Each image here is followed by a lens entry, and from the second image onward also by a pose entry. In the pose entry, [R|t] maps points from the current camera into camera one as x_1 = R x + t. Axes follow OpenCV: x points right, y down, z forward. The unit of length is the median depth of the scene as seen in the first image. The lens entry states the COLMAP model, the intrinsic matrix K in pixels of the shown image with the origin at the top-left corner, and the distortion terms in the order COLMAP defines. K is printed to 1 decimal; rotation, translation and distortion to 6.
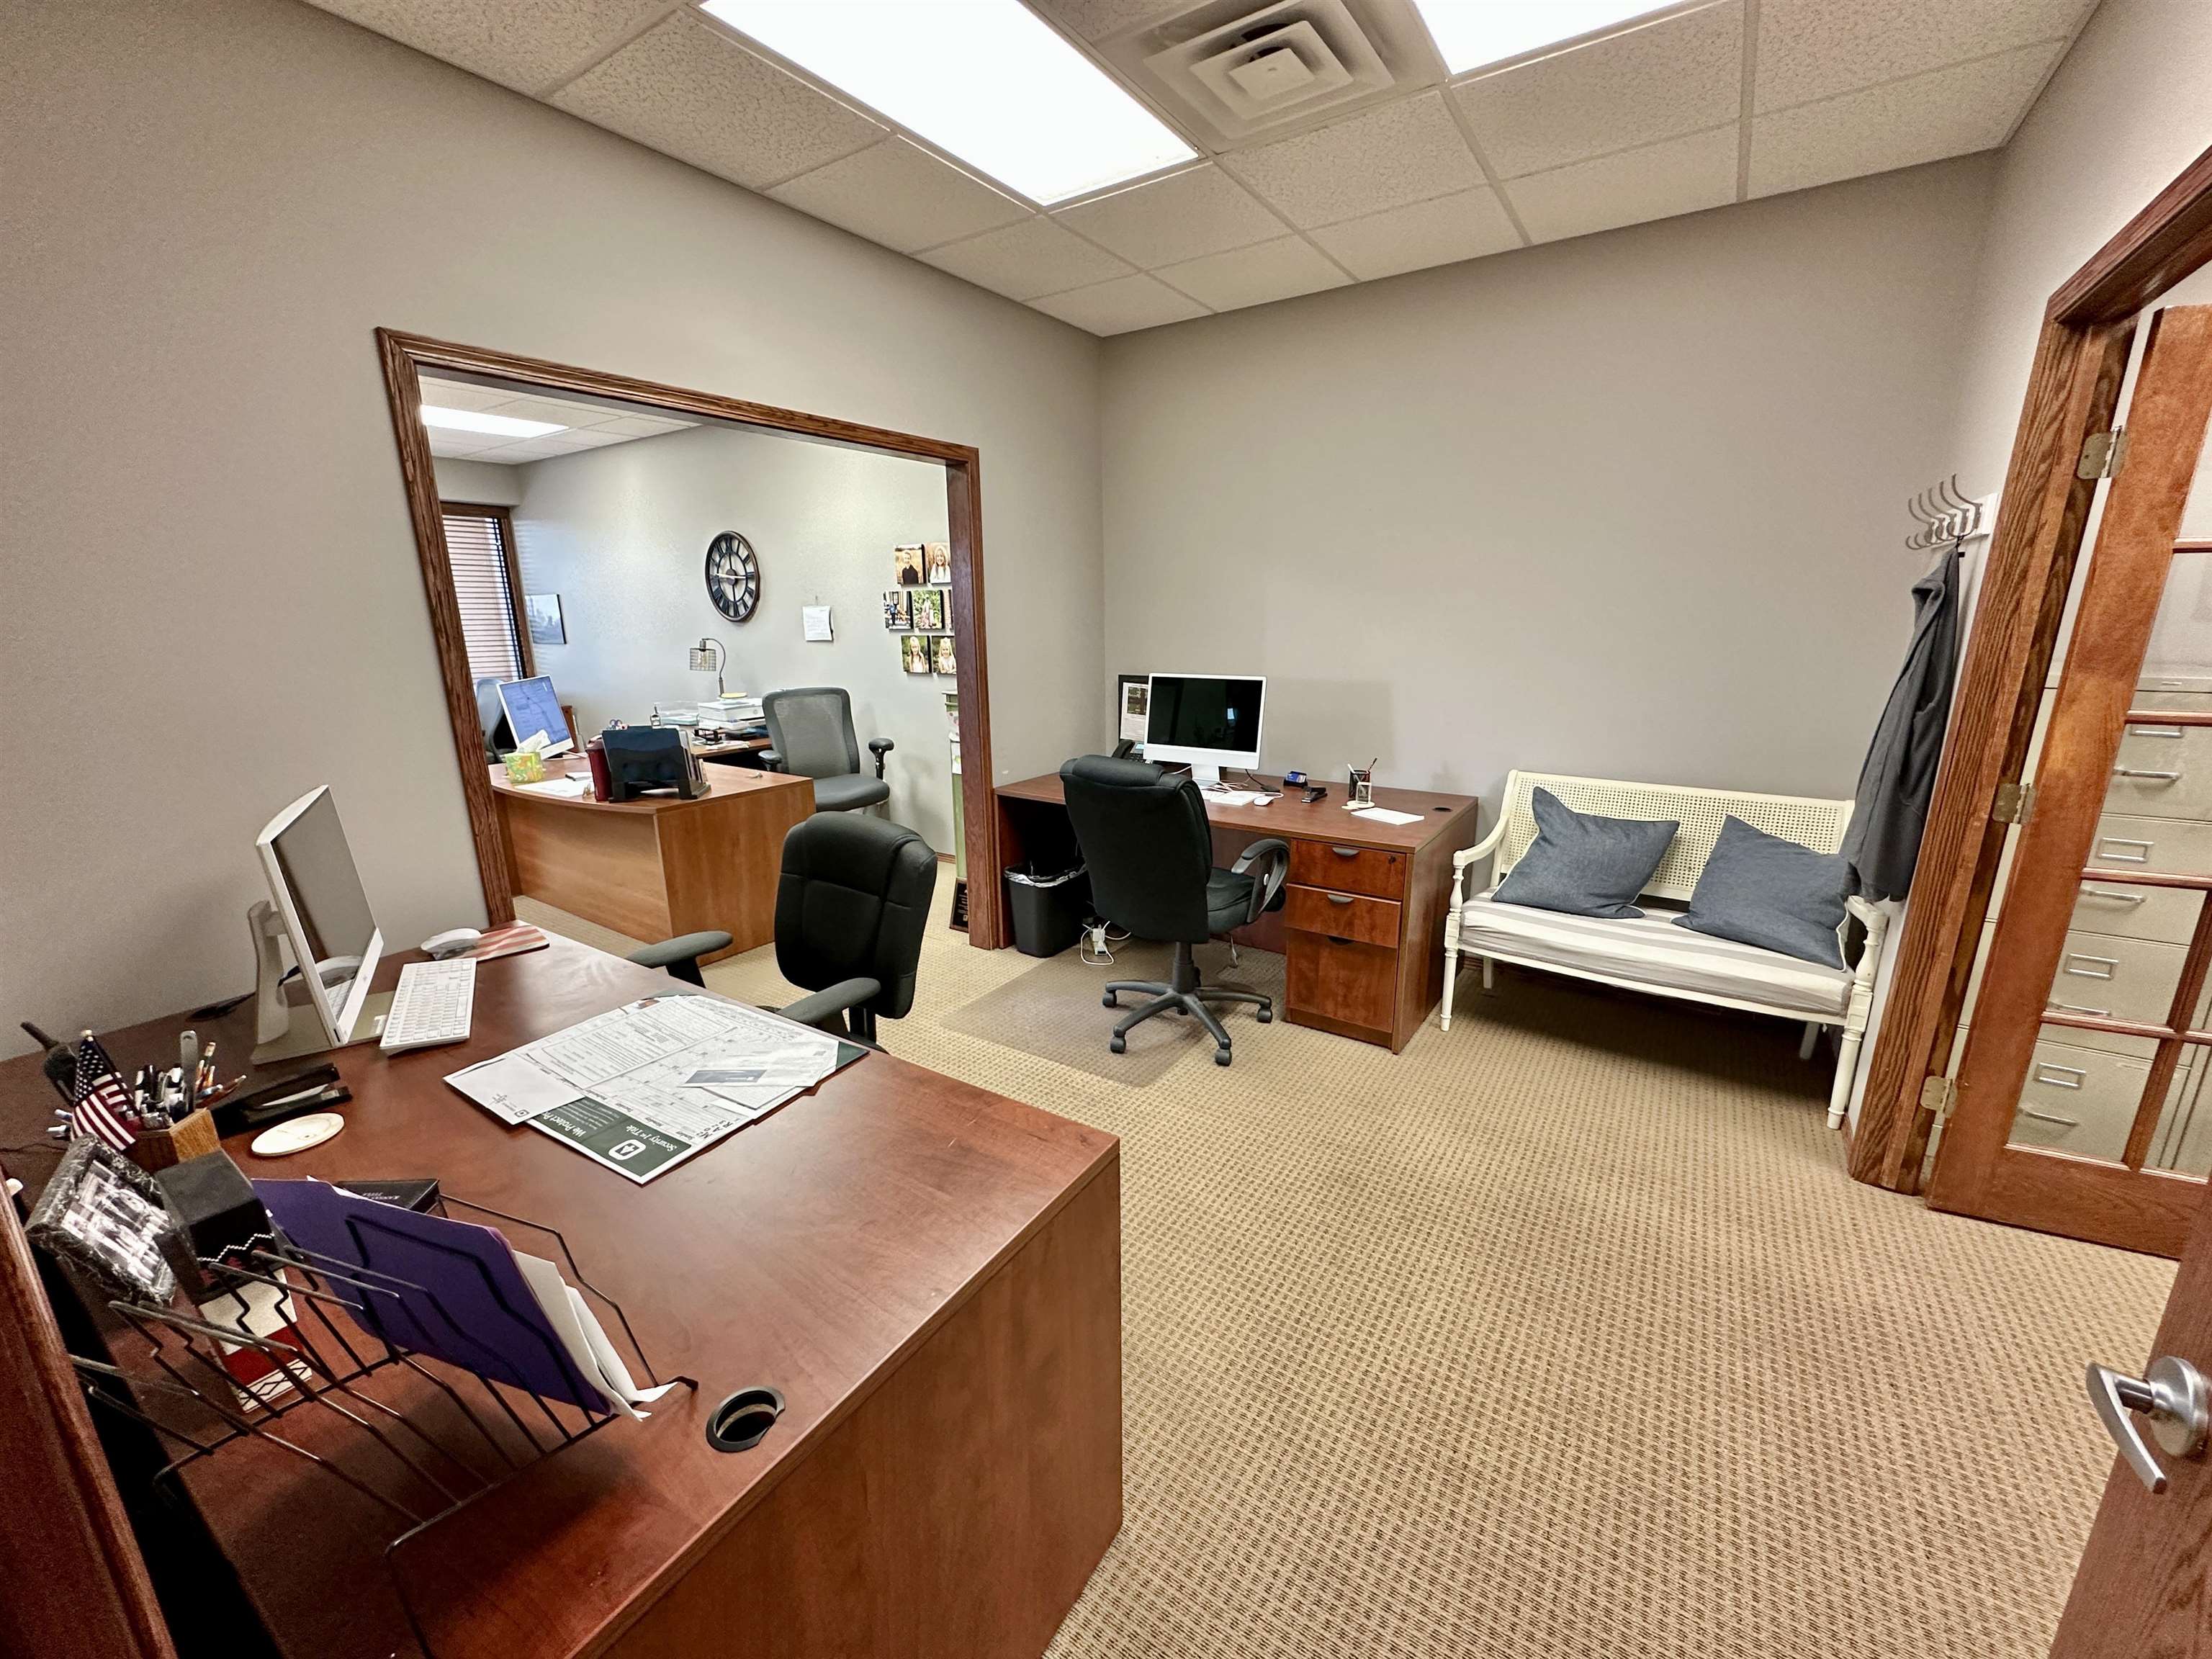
lens RADIAL K [[880.6, 0, 1106.0], [0, 880.6, 829.5], [0, 0, 1]] dist [0.000421, -0.000269]
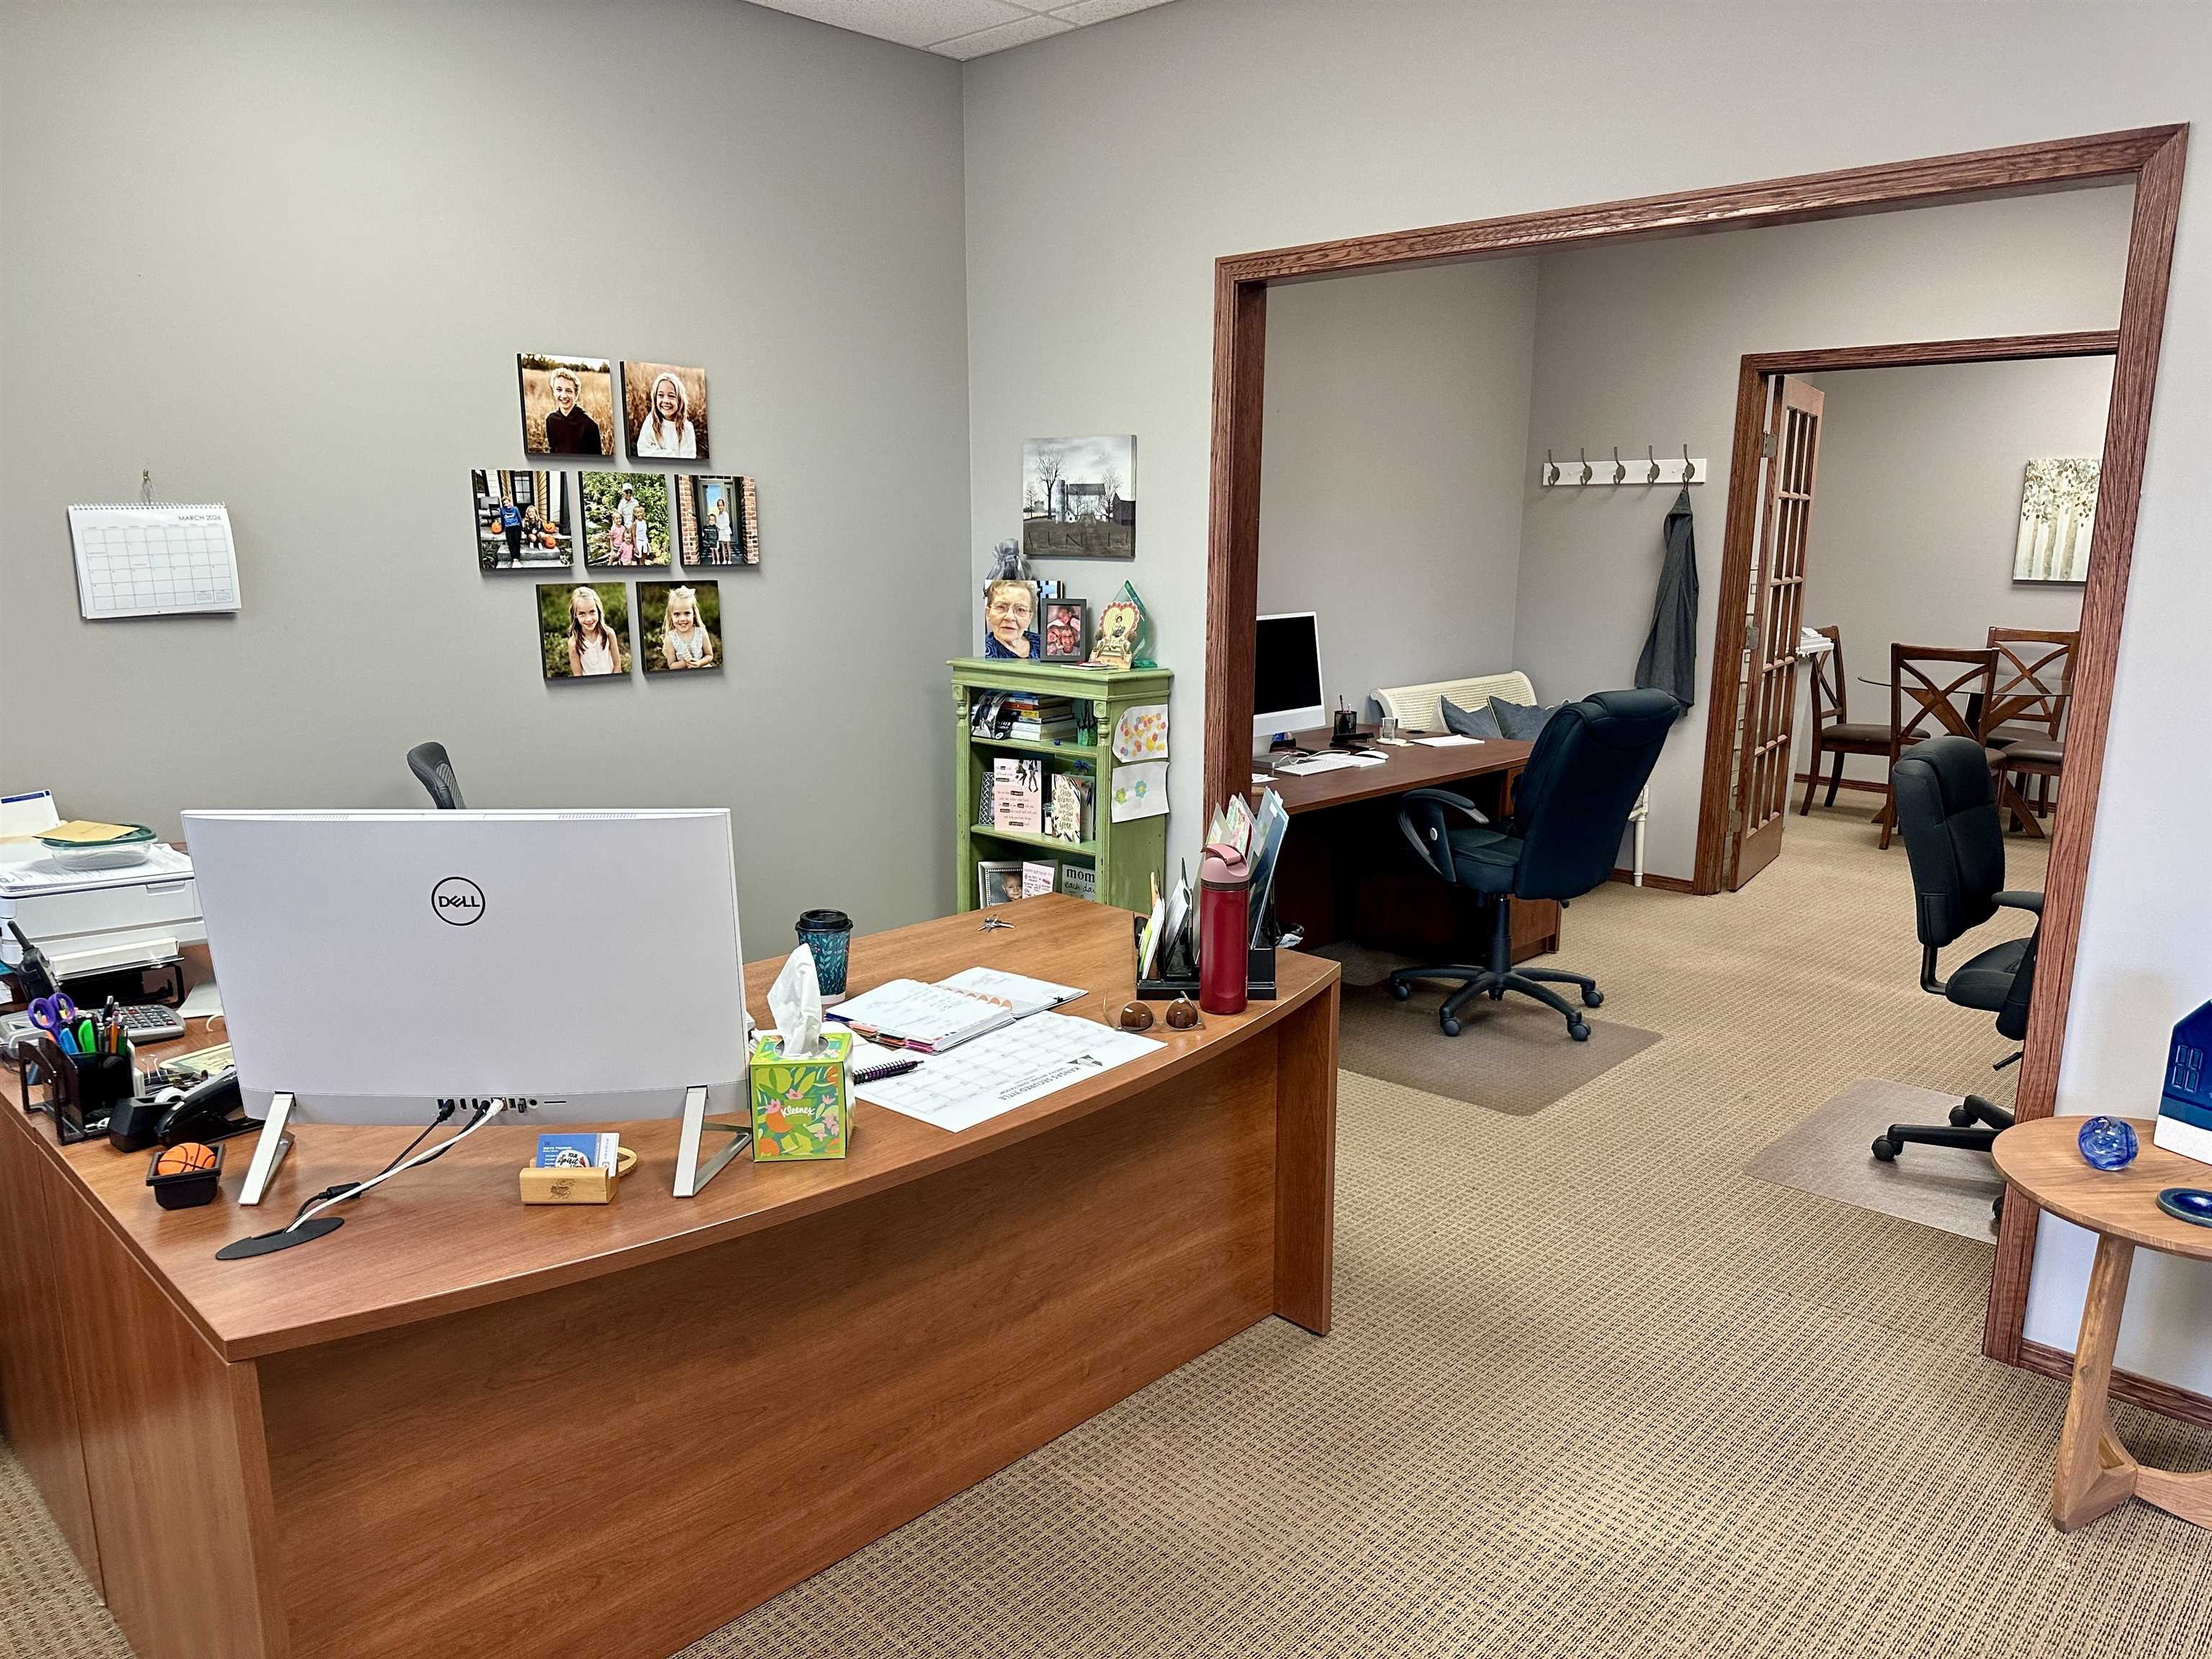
lens RADIAL K [[1566.5, 0, 1106.0], [0, 1566.5, 829.5], [0, 0, 1]] dist [0.002643, 0.000742]
pose [[0.164004, -0.181375, 0.969642, -0.878267], [0.238345, 0.961114, 0.139467, -0.156119], [-0.957233, 0.208237, 0.200857, 0.655418]]
